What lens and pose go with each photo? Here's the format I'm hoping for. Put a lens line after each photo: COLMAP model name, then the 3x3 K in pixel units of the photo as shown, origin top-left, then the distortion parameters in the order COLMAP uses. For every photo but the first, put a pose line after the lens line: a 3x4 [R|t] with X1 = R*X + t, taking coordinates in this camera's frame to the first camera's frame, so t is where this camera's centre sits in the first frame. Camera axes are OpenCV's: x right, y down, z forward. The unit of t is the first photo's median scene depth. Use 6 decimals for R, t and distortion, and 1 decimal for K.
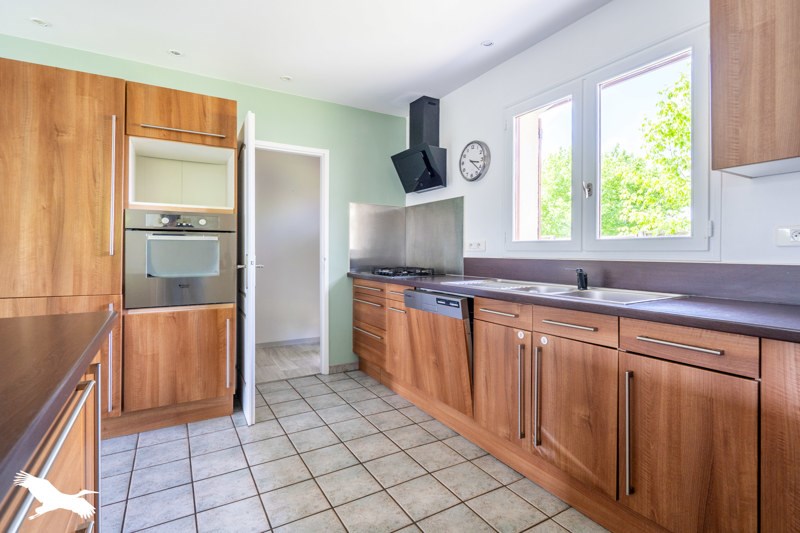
lens RADIAL K [[386.3, 0, 400.2], [0, 386.3, 251.3], [0, 0, 1]] dist [-0.001226, -0.000275]
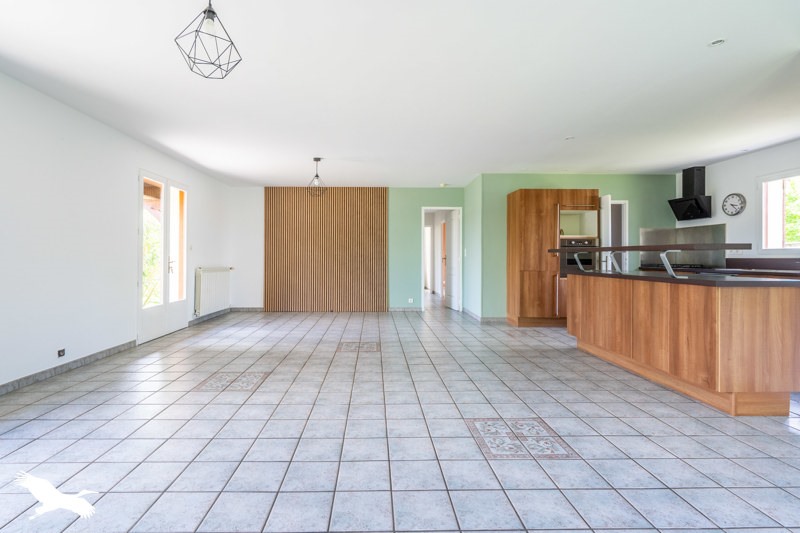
lens RADIAL K [[366.9, 0, 398.1], [0, 366.9, 257.1], [0, 0, 1]] dist [-0.000034, -0.000127]
pose [[0.874526, -0.000764, -0.484979, -0.345740], [-0.000122, 0.999998, -0.001796, 0.013995], [0.484979, 0.001630, 0.874524, -1.246407]]
